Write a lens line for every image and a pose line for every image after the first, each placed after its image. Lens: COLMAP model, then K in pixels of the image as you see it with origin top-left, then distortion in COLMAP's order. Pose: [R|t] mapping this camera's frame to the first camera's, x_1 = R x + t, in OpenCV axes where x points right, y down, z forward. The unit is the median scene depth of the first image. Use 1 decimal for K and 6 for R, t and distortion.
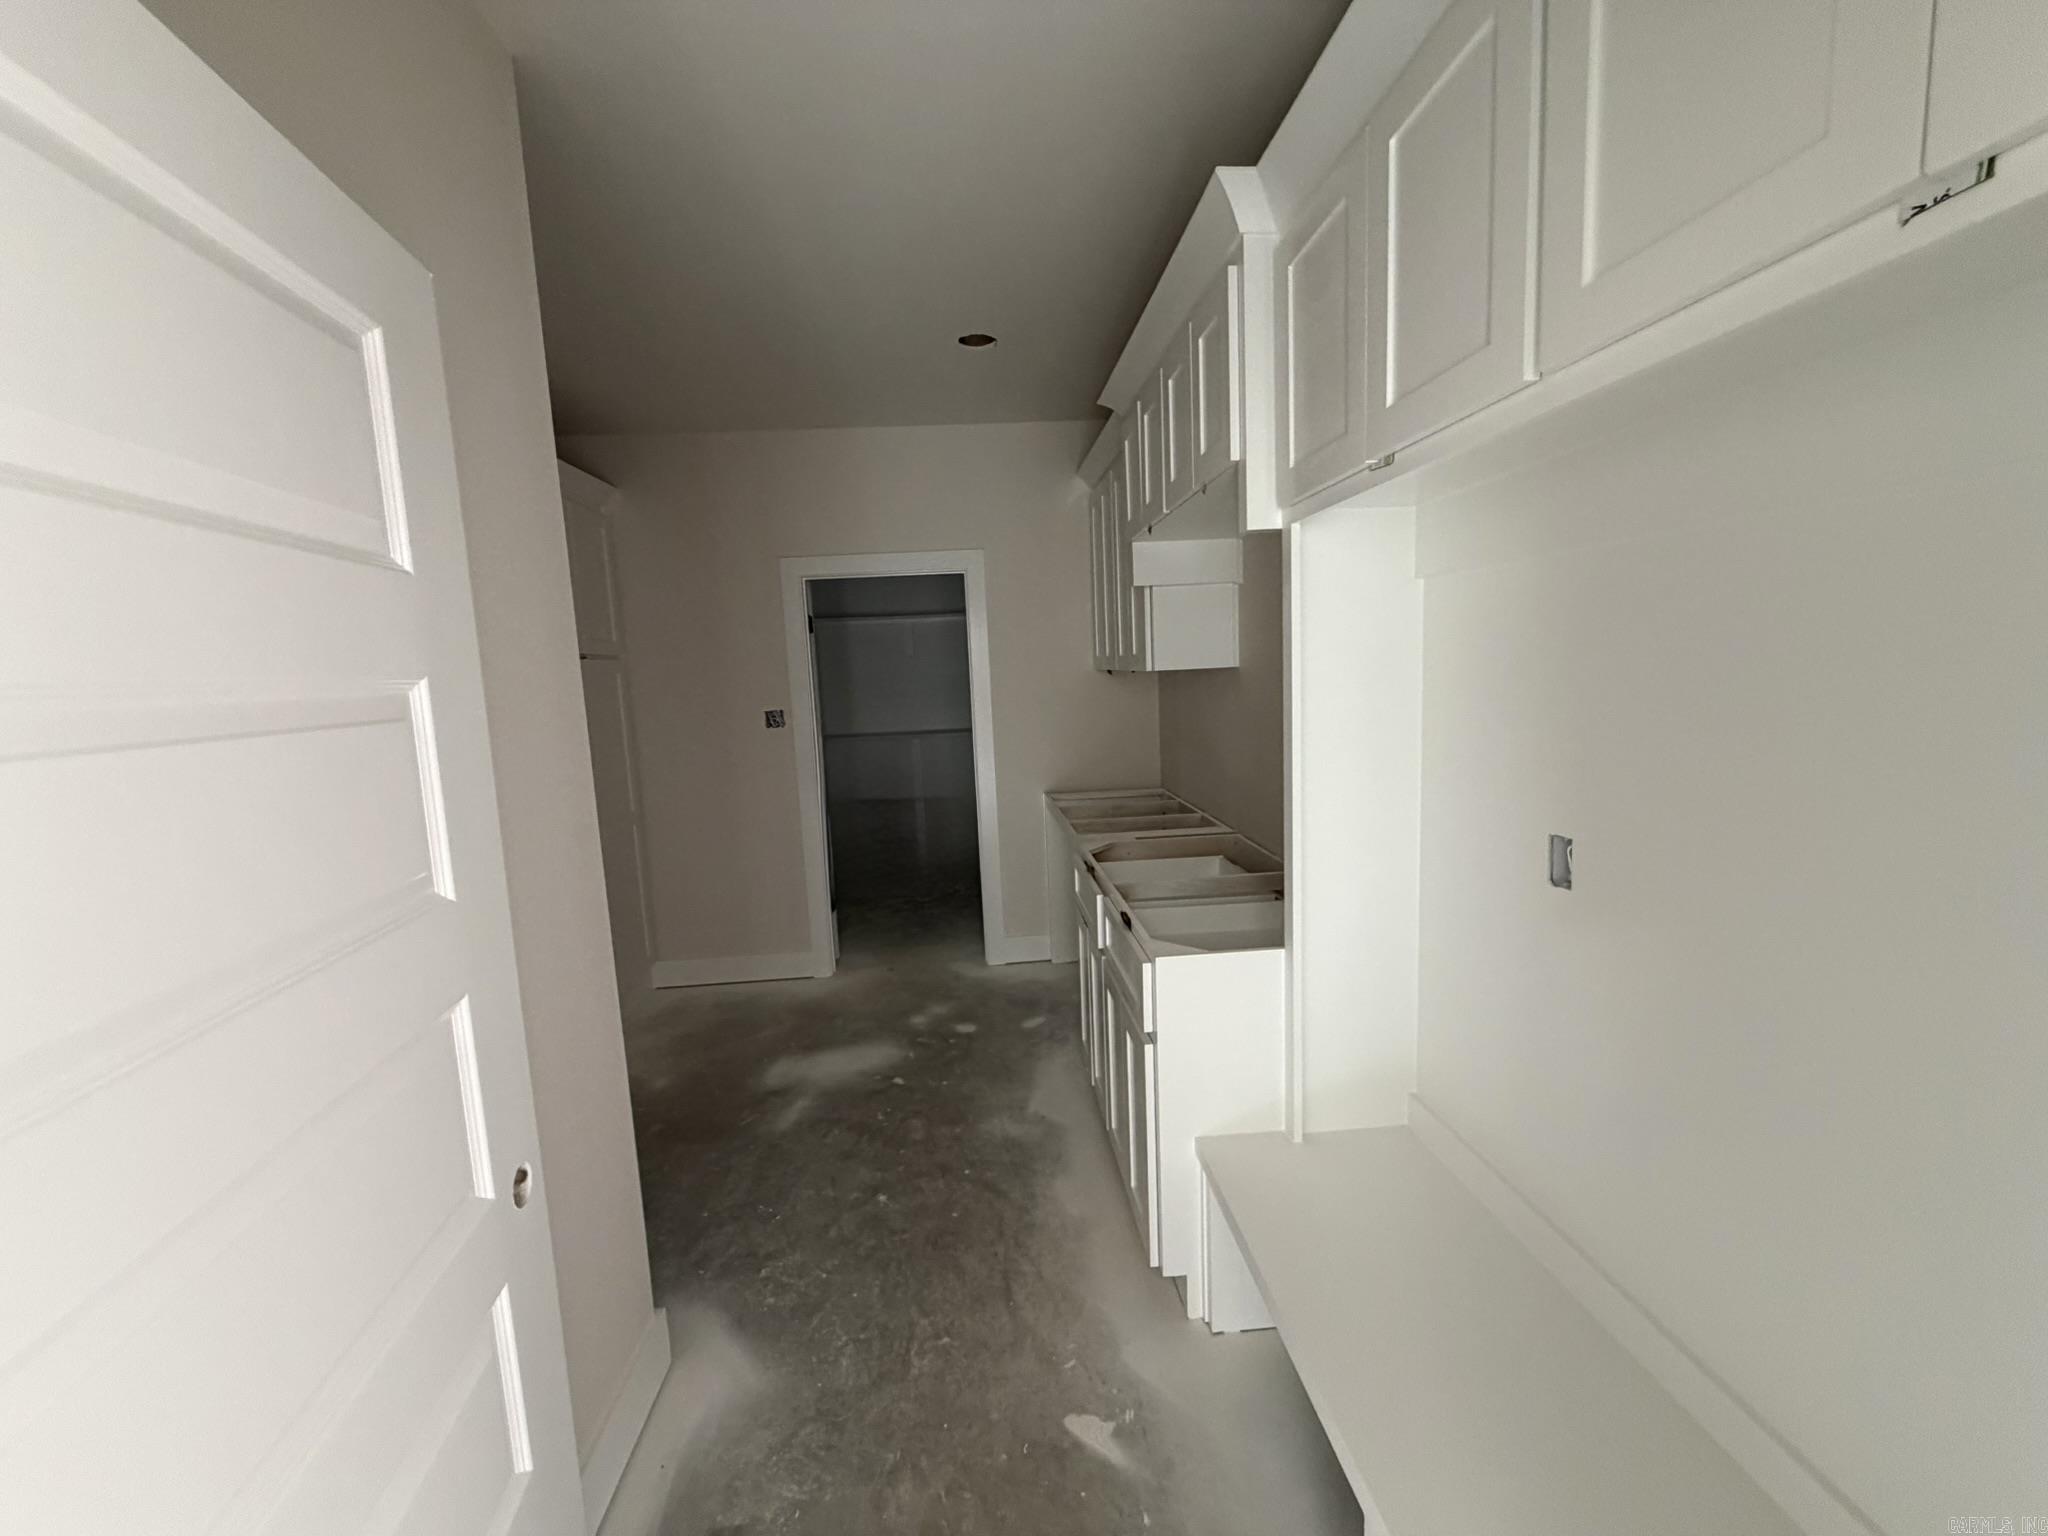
lens RADIAL K [[818.1, 0, 1027.8], [0, 818.1, 767.5], [0, 0, 1]] dist [0.000339, 0.000127]
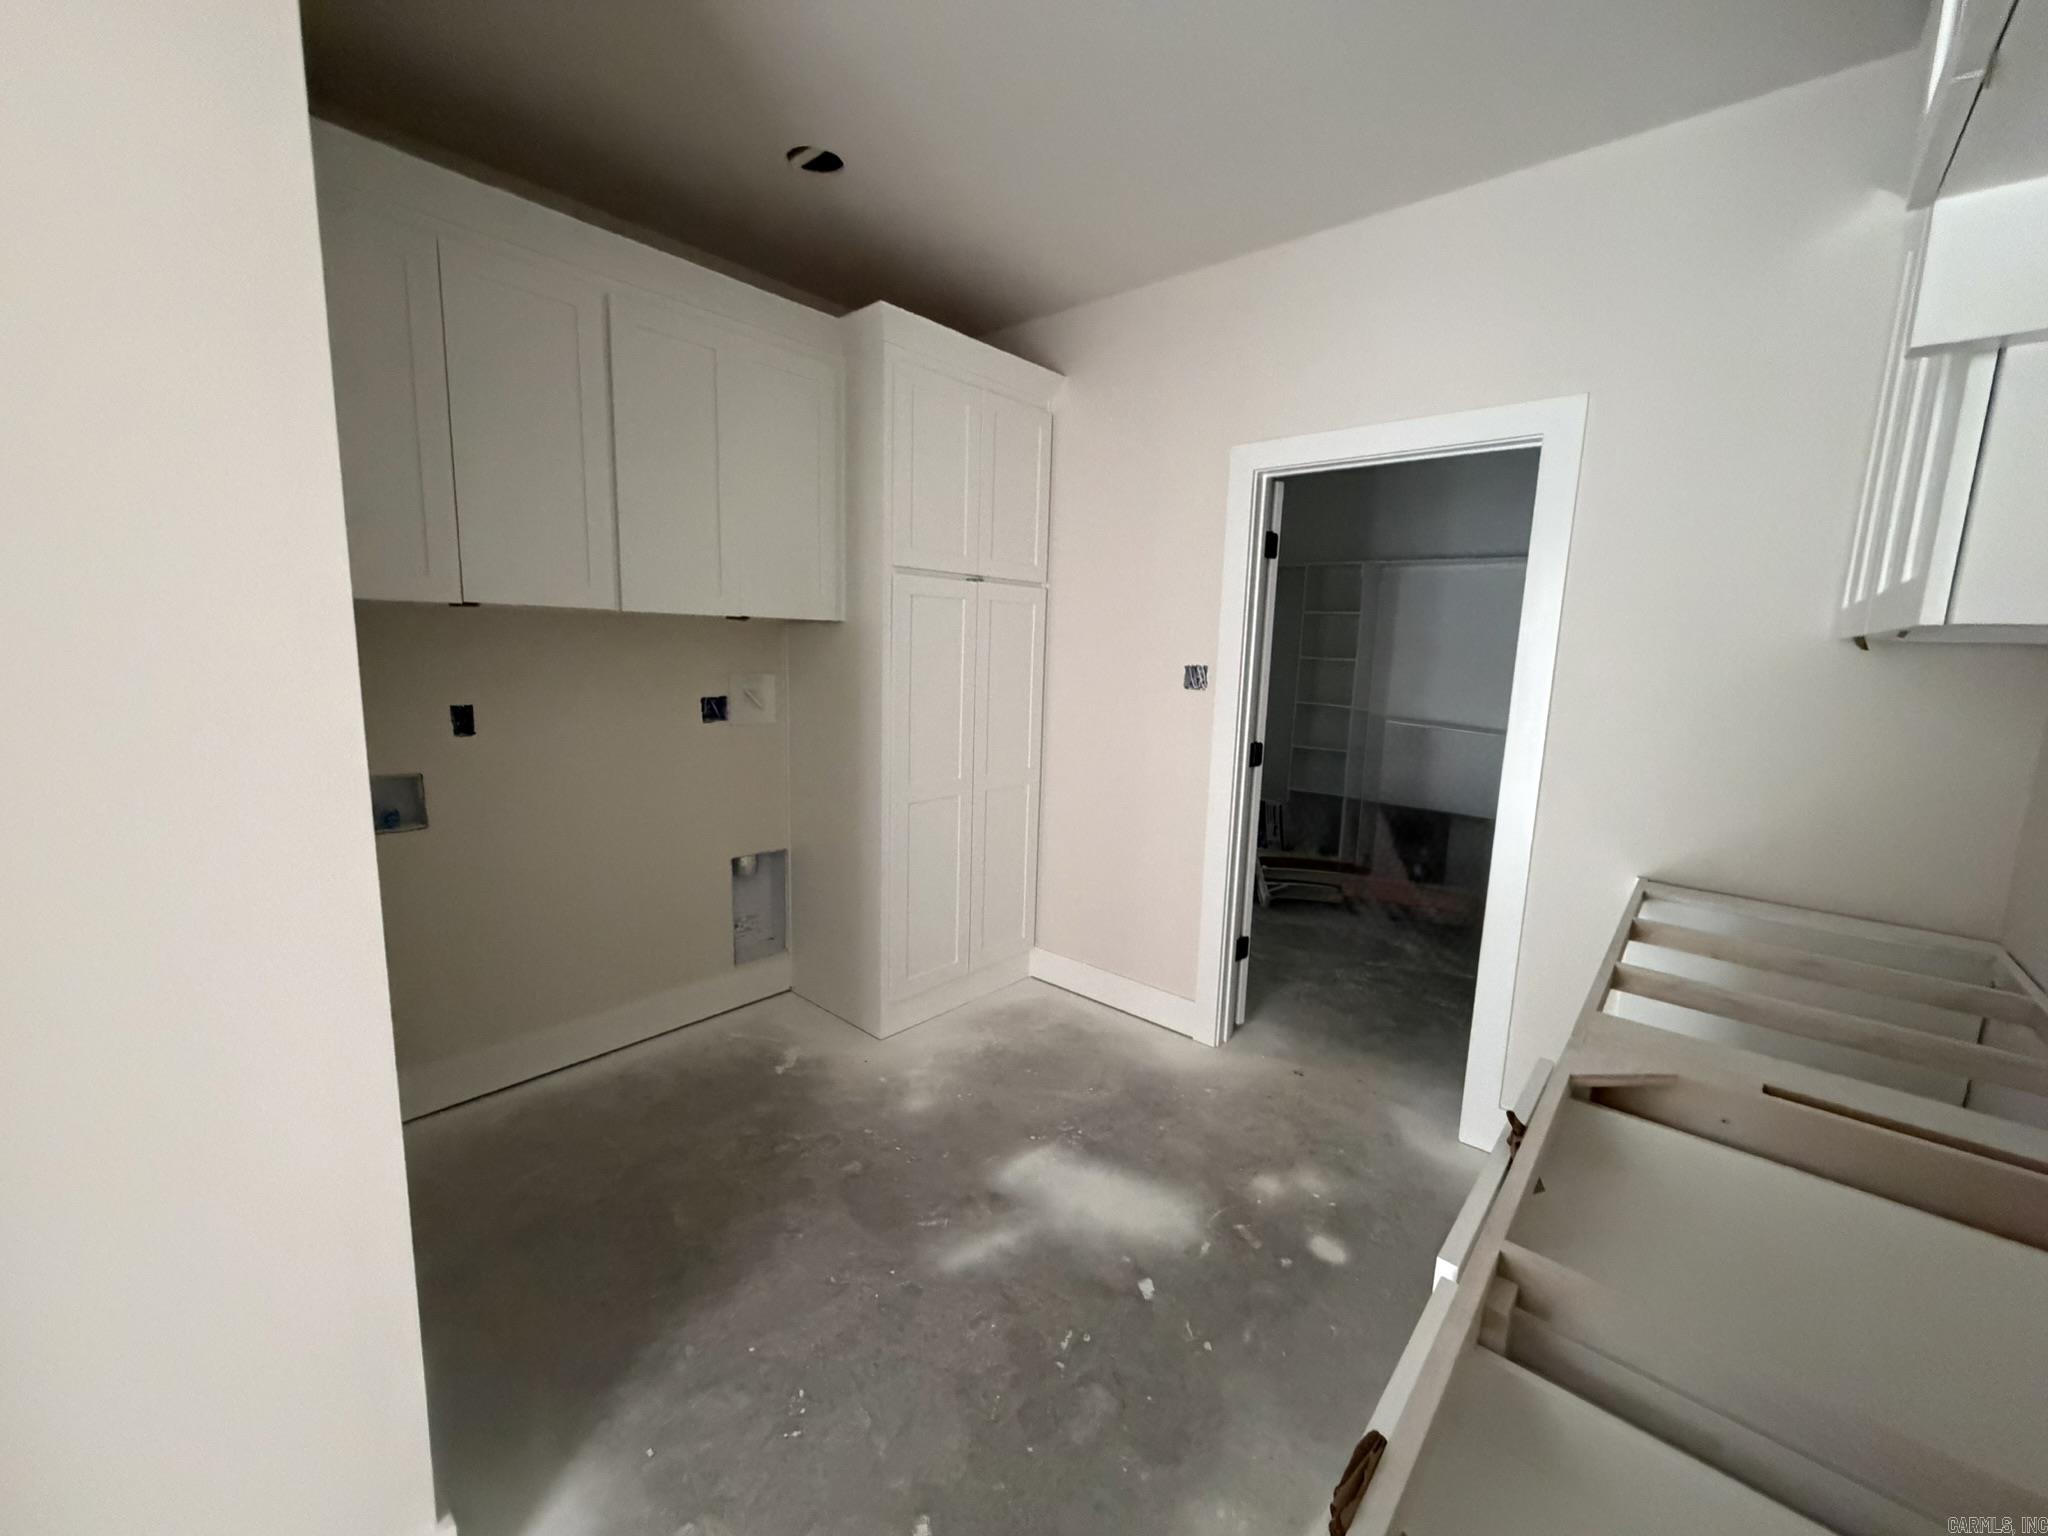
lens RADIAL K [[818.1, 0, 1015.1], [0, 818.1, 766.8], [0, 0, 1]] dist [0.000339, 0.000127]
pose [[0.689968, 0.176654, -0.701953, 0.111281], [-0.147496, 0.983728, 0.102588, -0.035533], [0.708653, 0.032753, 0.704796, 0.426364]]
